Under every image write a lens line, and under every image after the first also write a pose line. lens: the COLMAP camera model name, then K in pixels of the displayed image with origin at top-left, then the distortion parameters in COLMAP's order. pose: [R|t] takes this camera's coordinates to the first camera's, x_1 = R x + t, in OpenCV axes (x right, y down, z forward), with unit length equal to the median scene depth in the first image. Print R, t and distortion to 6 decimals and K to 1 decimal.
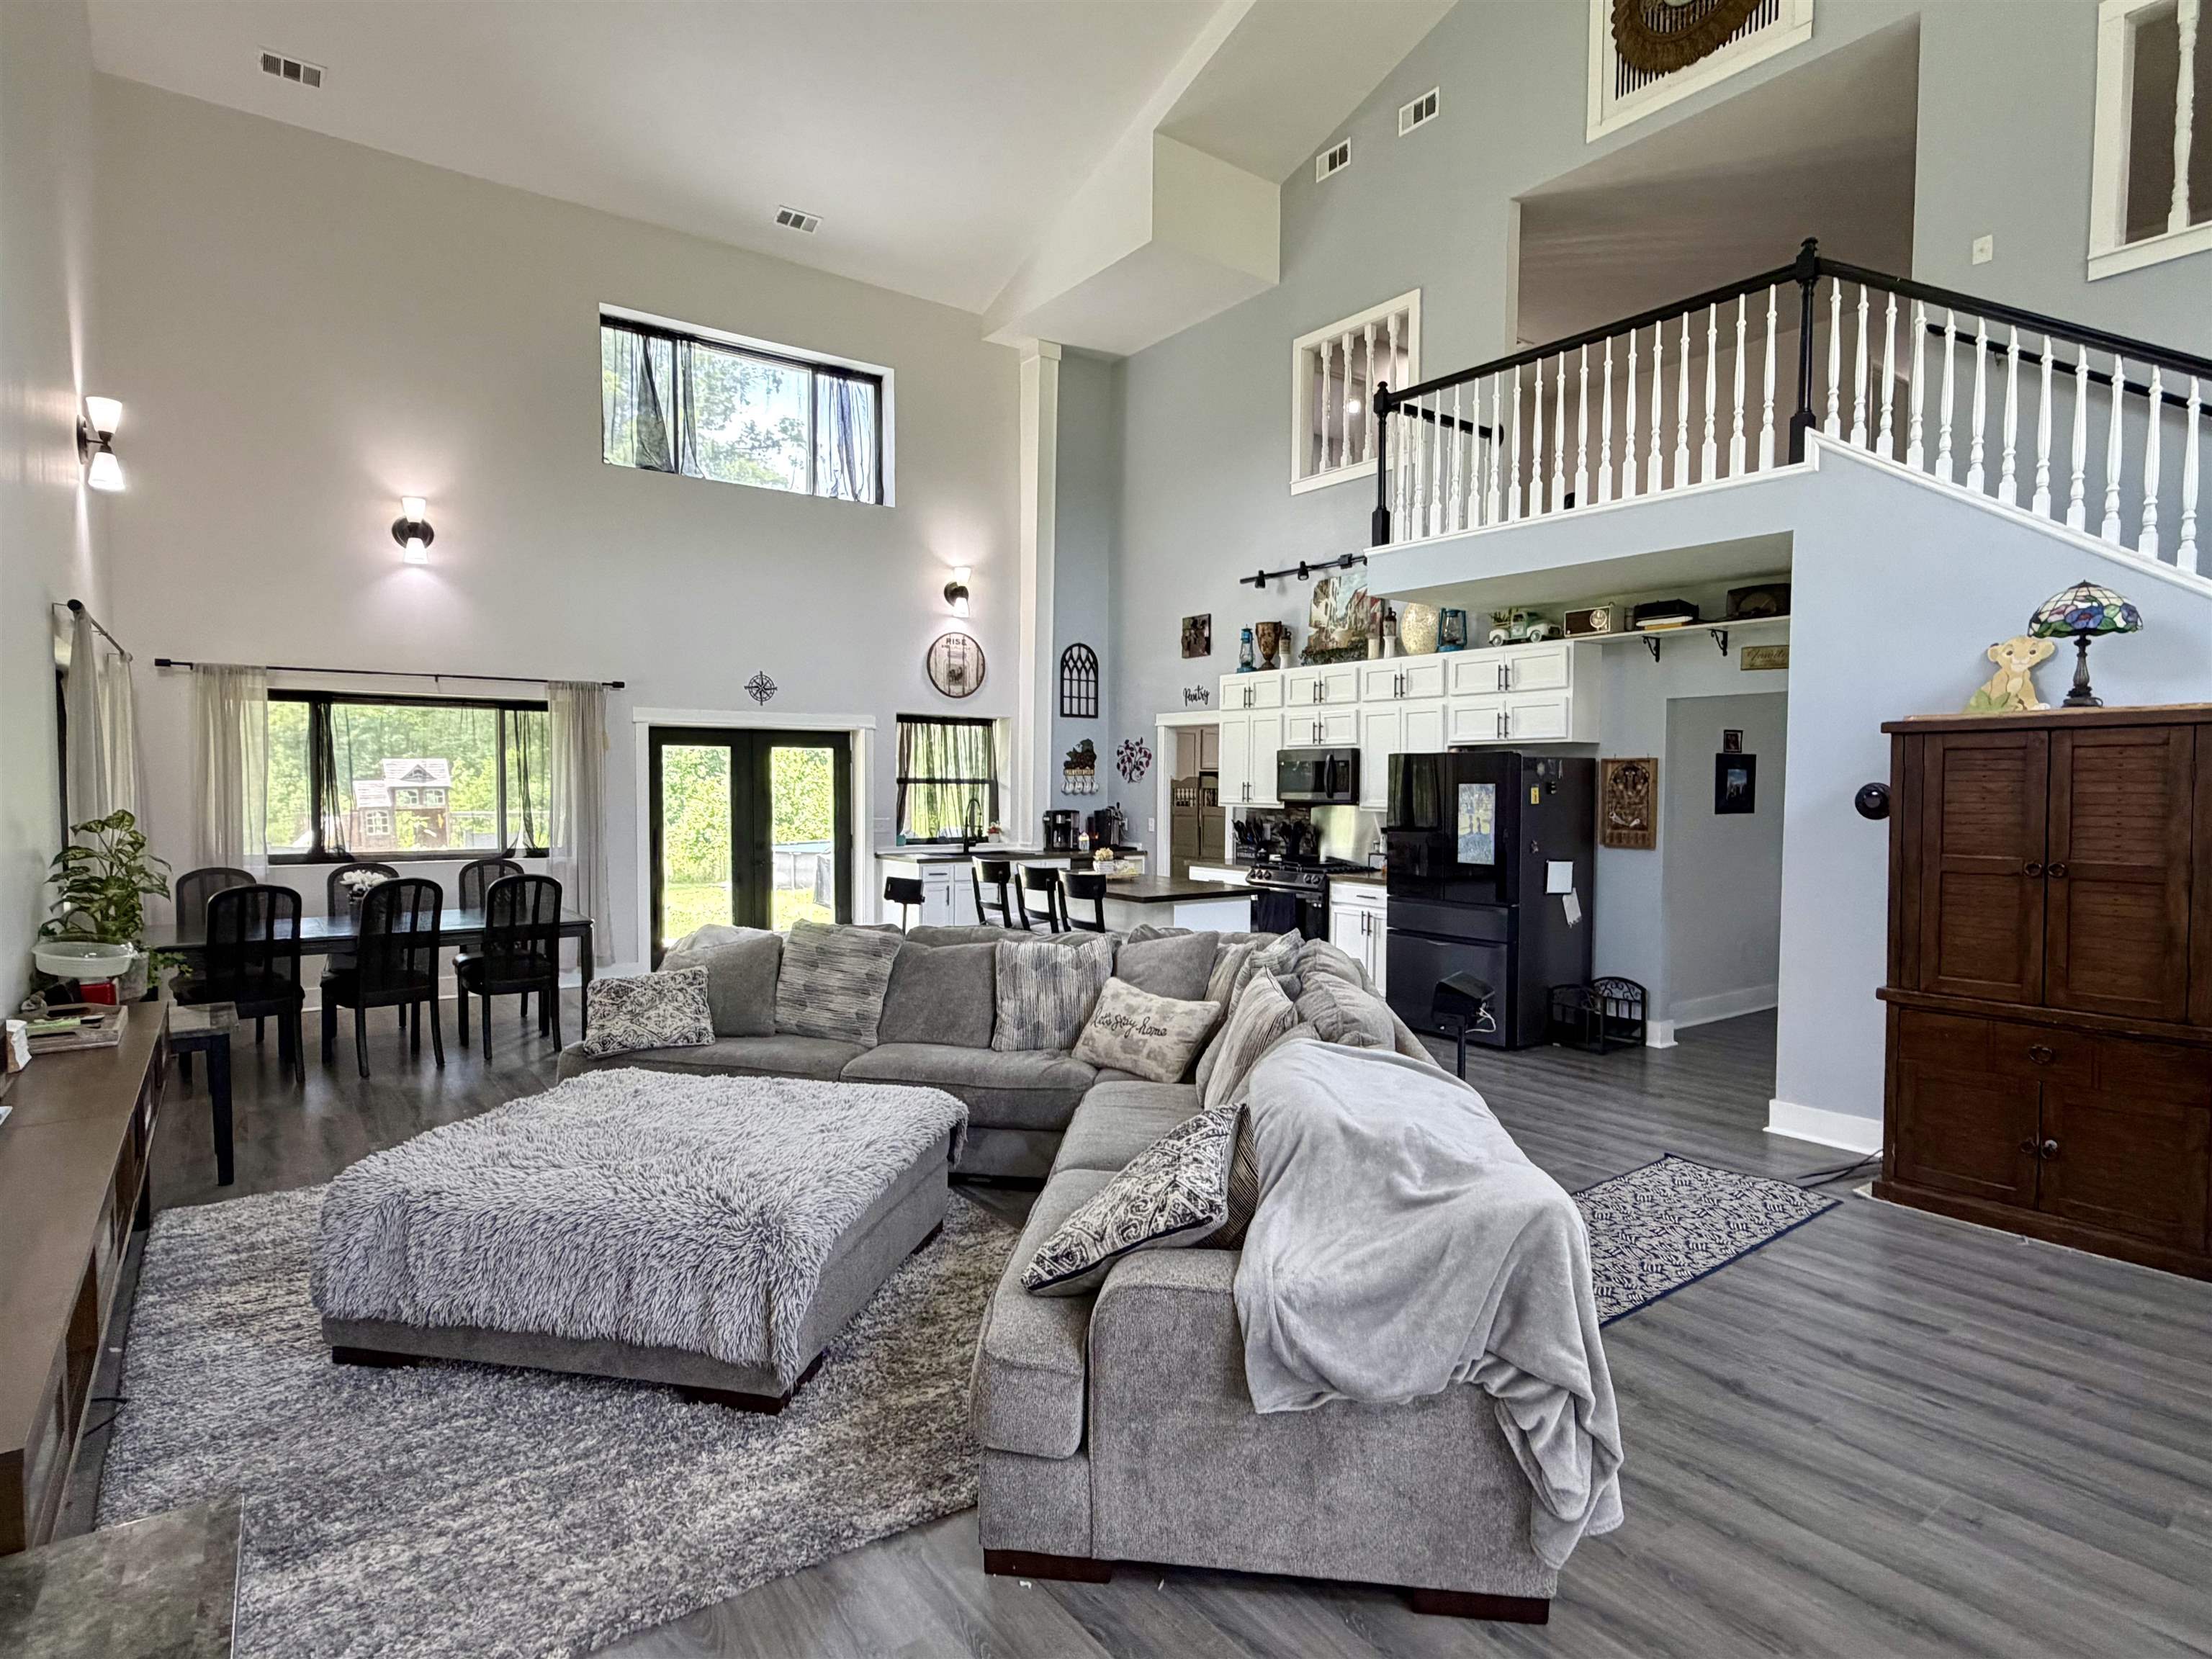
lens RADIAL K [[1171.0, 0, 1106.0], [0, 1171.0, 829.5], [0, 0, 1]] dist [0.001041, -0.000208]
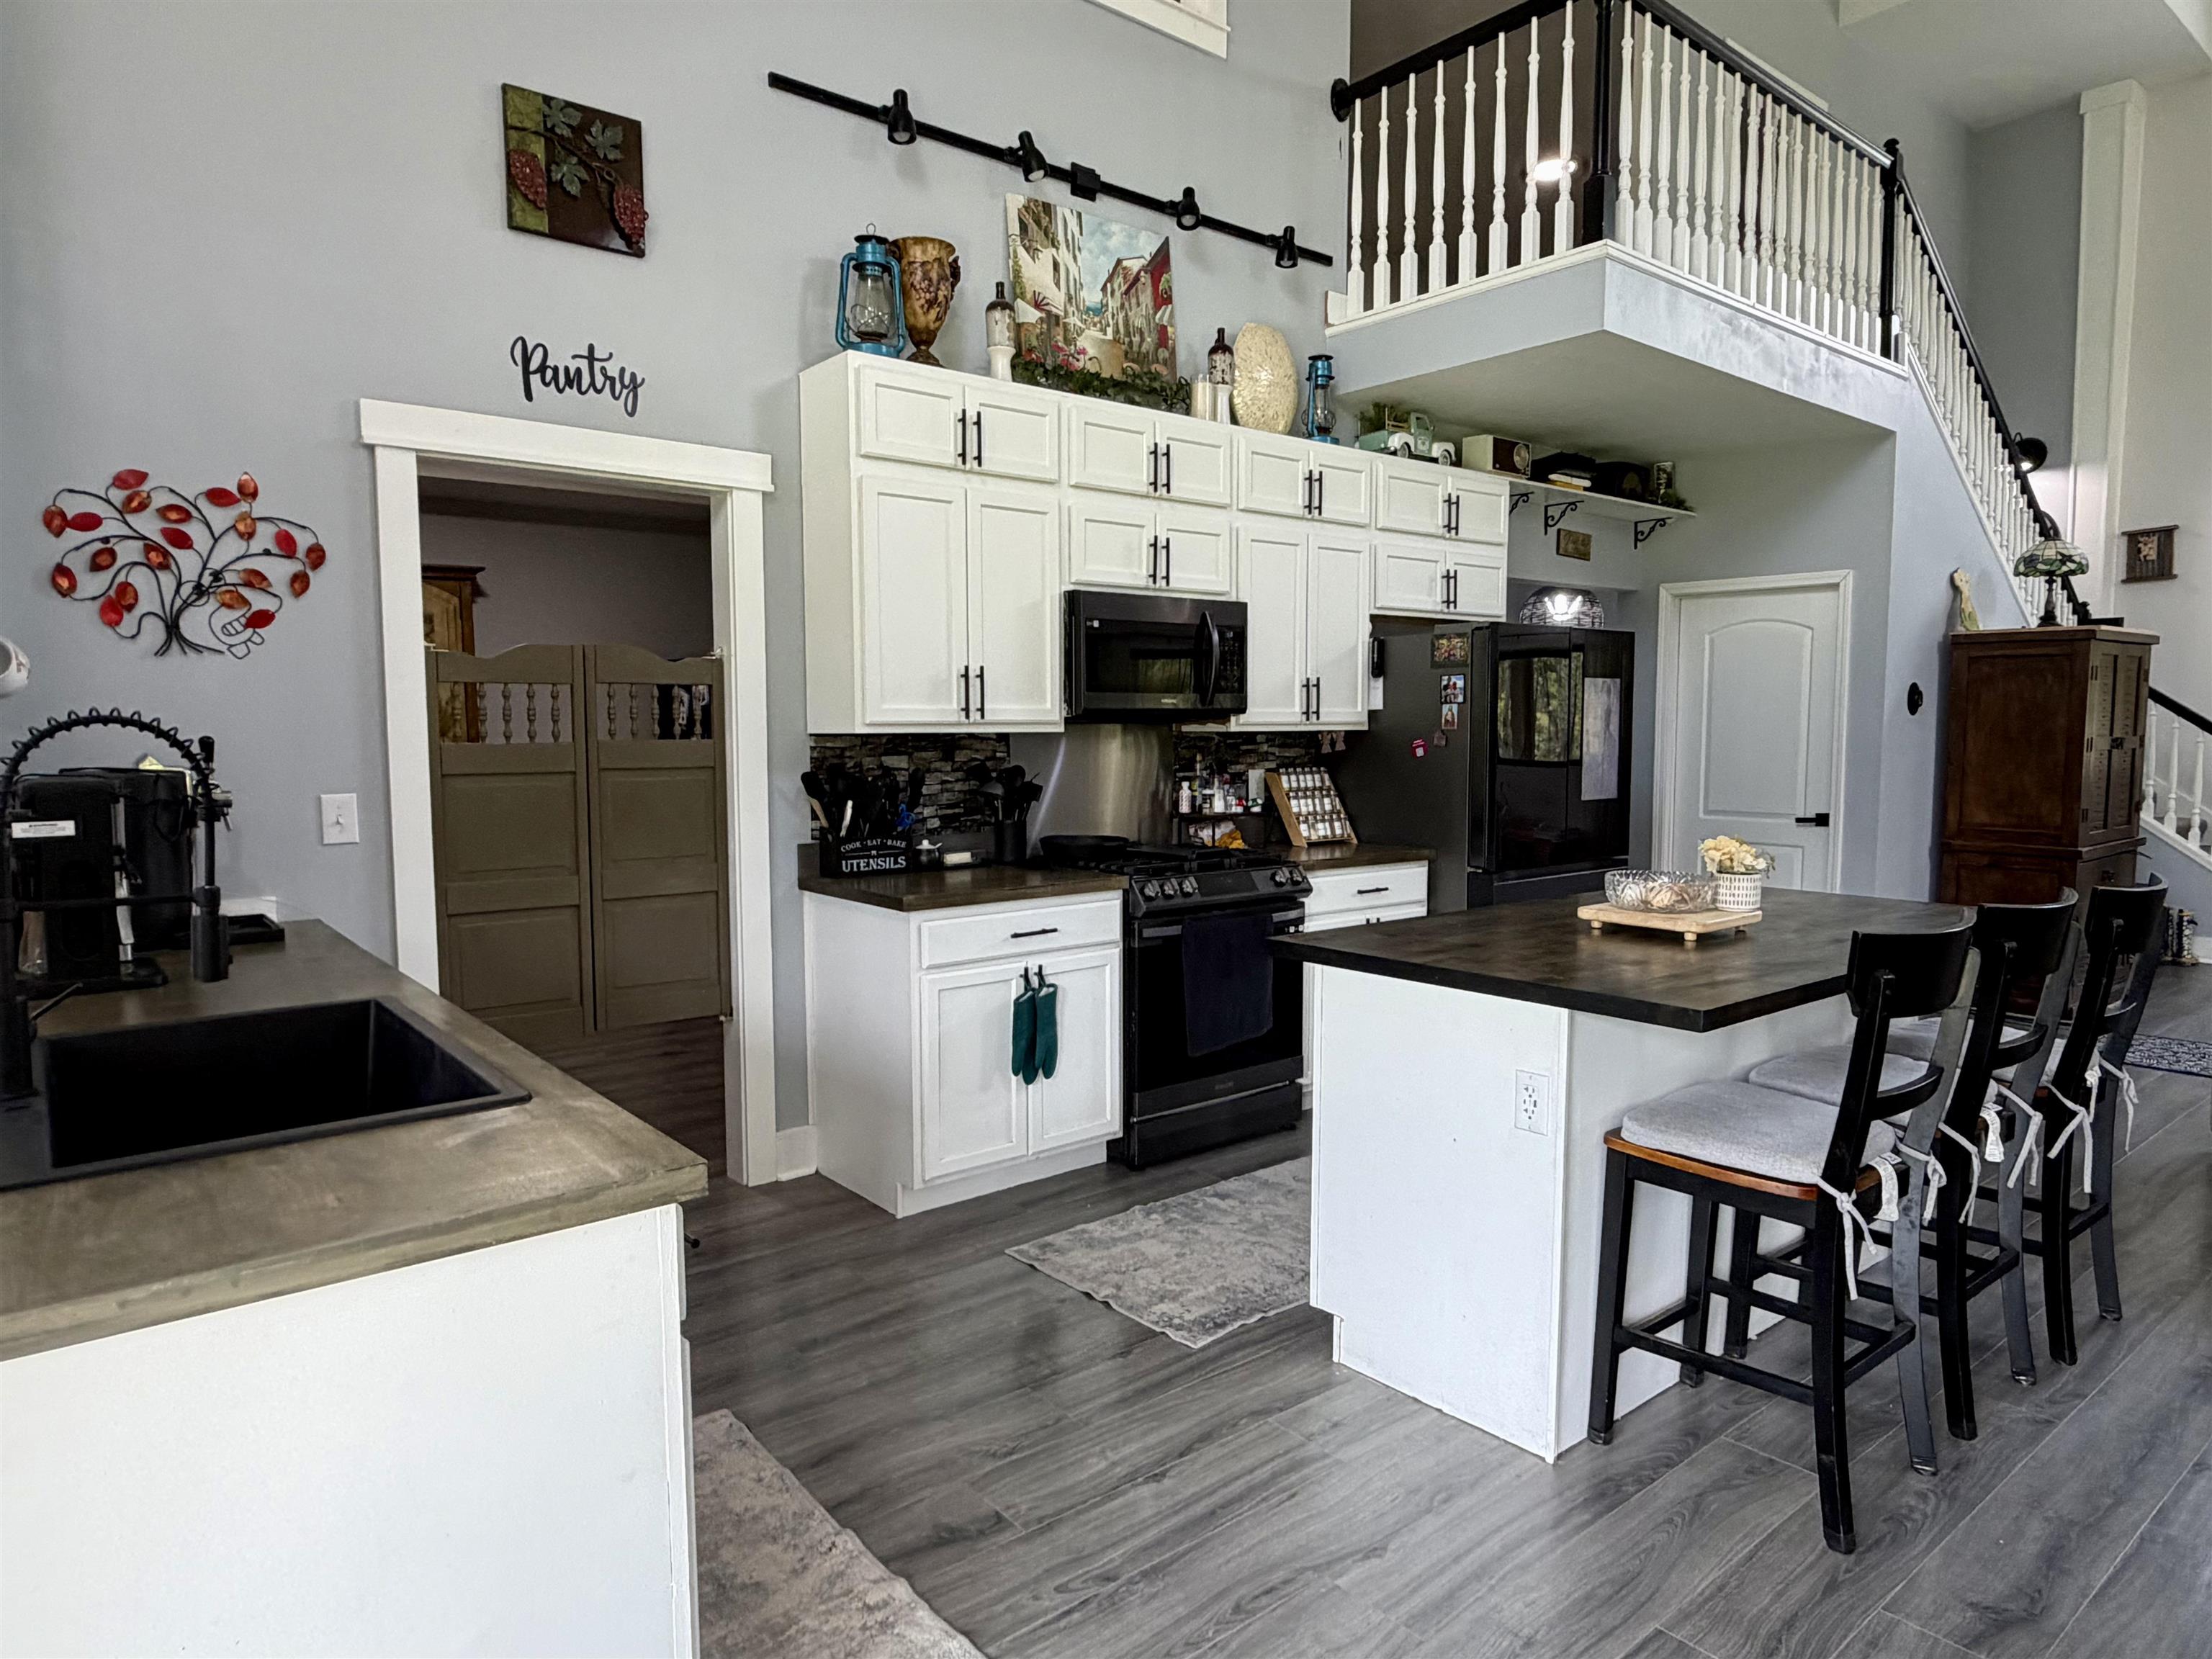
lens RADIAL K [[1334.6, 0, 1102.6], [0, 1334.6, 833.8], [0, 0, 1]] dist [-0.000263, -0.001030]
pose [[-0.045119, -0.086277, 0.995249, -0.276952], [0.044372, 0.995107, 0.088277, -0.020279], [-0.997996, 0.048144, -0.041070, 0.864208]]
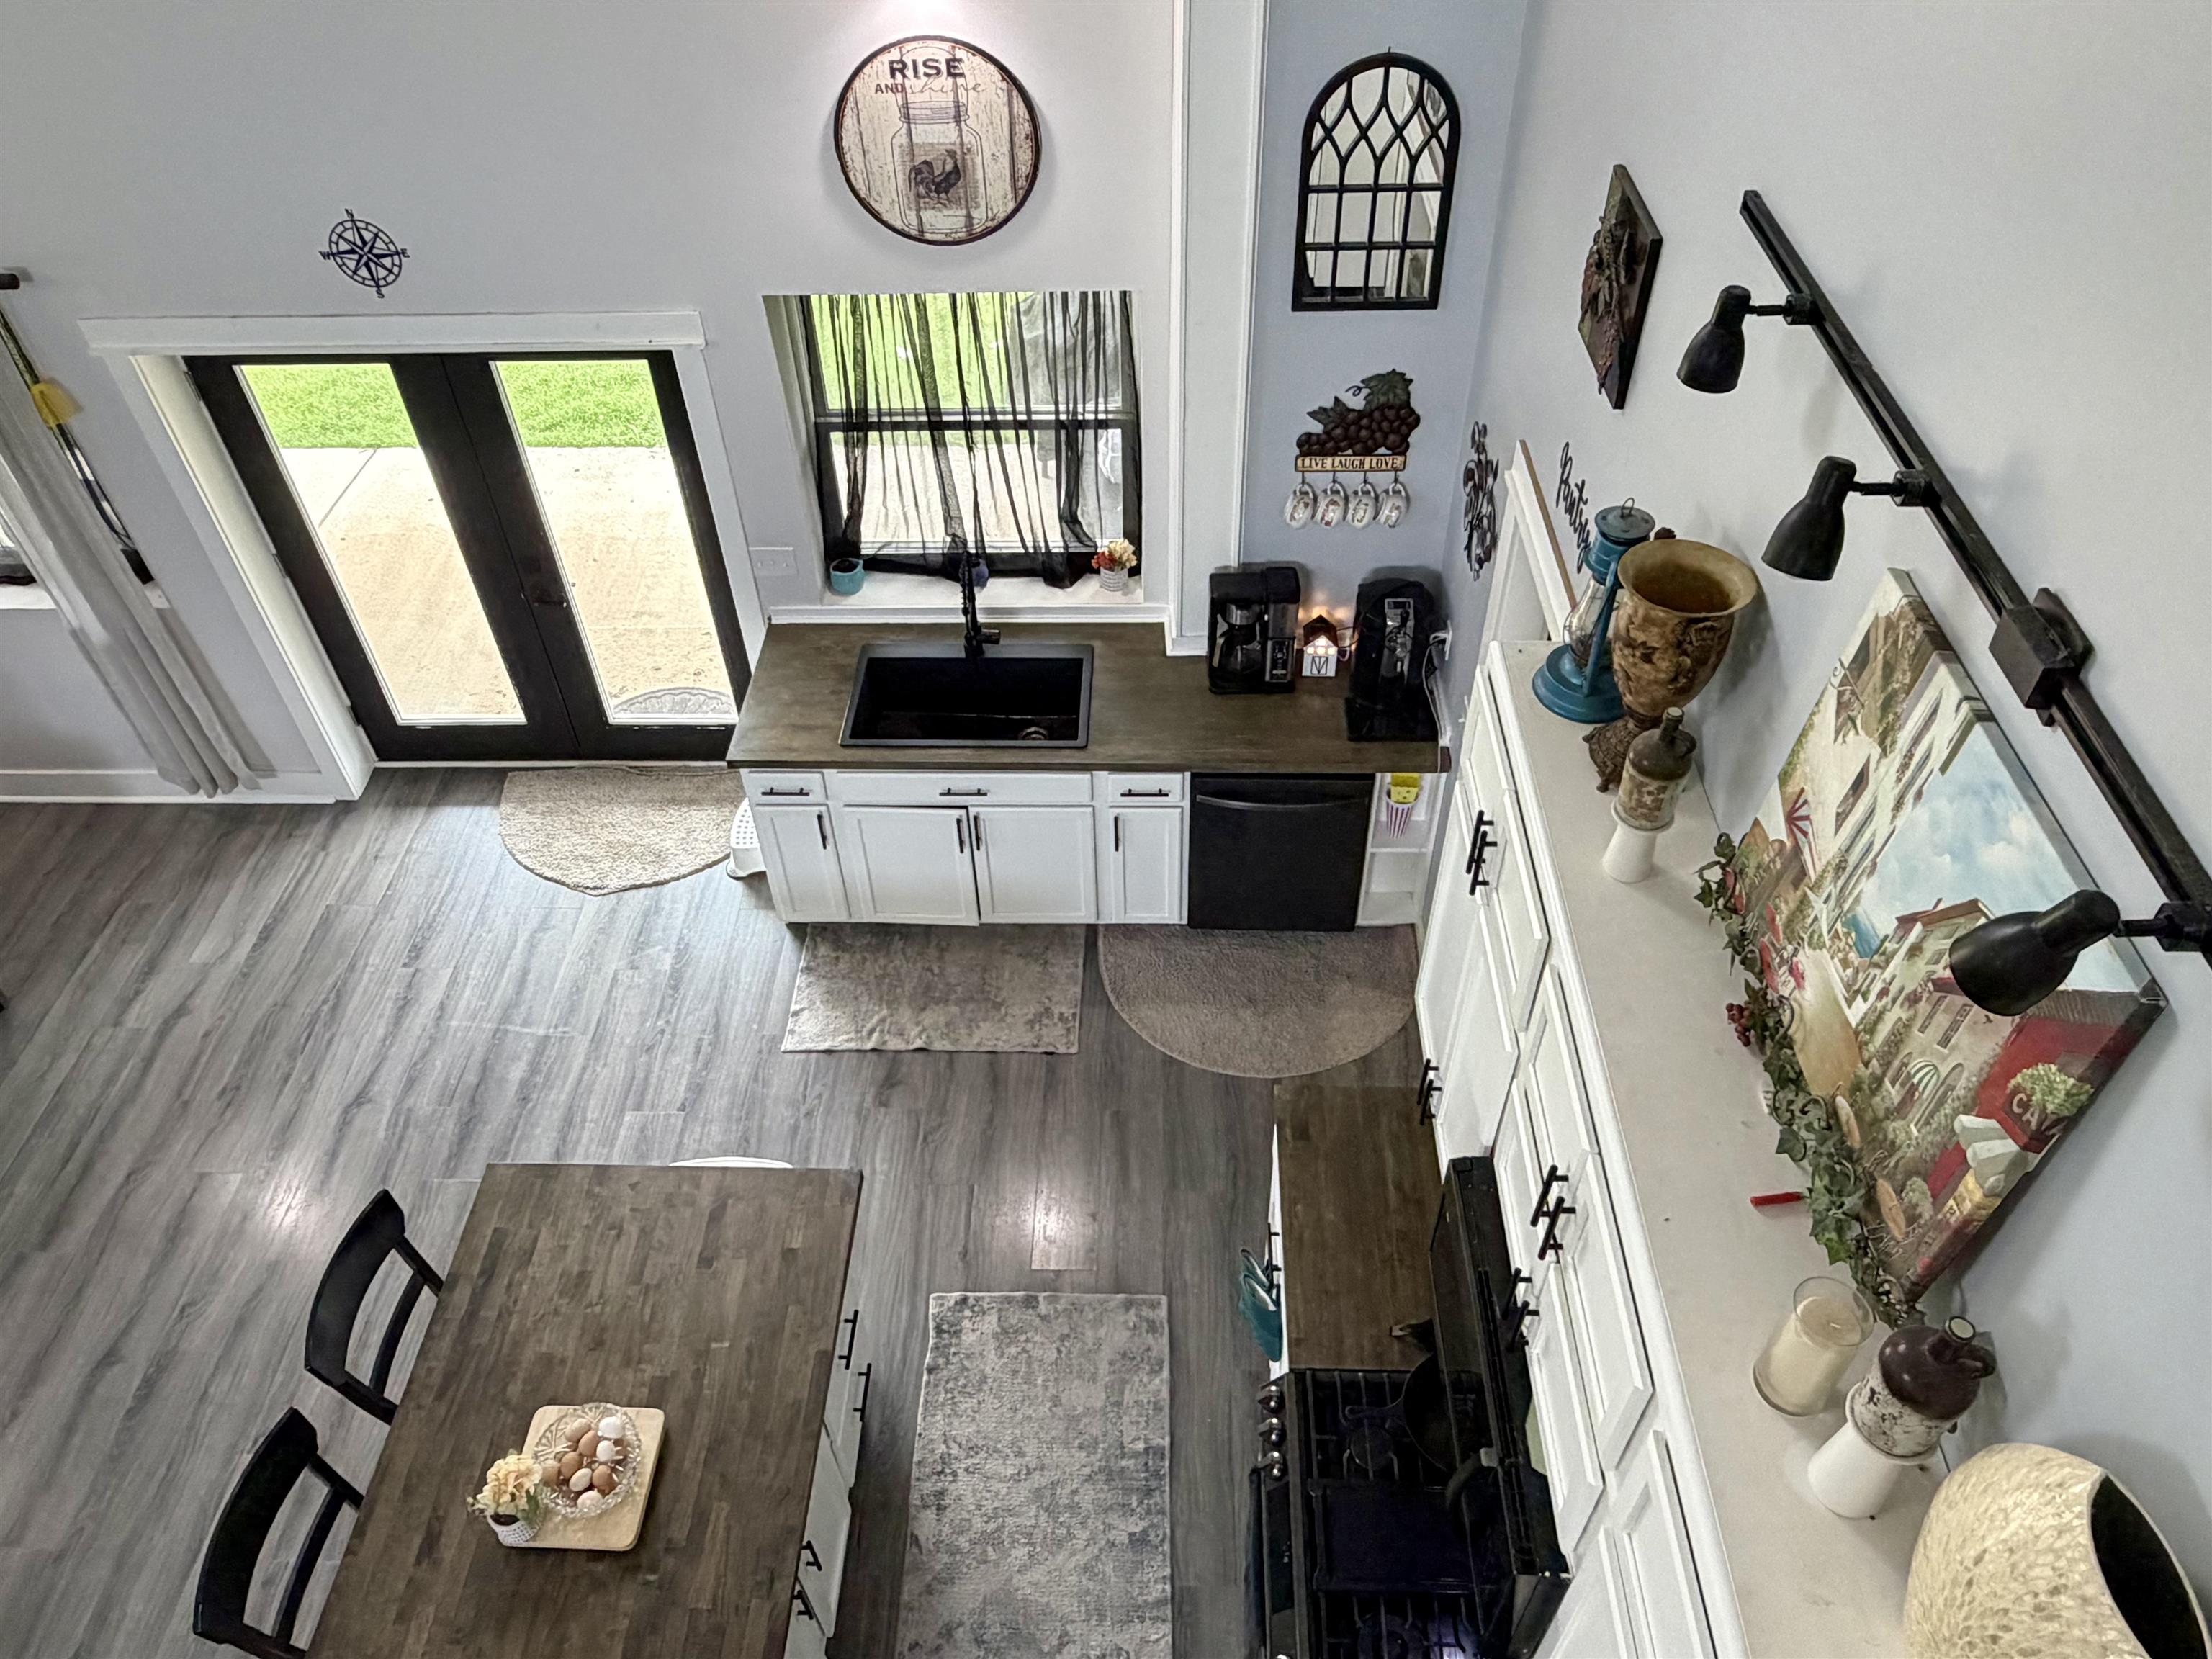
lens RADIAL K [[1525.3, 0, 1092.4], [0, 1525.3, 835.2], [0, 0, 1]] dist [-0.001340, 0.001050]
pose [[0.779789, 0.419852, -0.464385, 0.176378], [0.008657, 0.734477, 0.678578, -0.282976], [0.625982, -0.533168, 0.569103, 0.688182]]
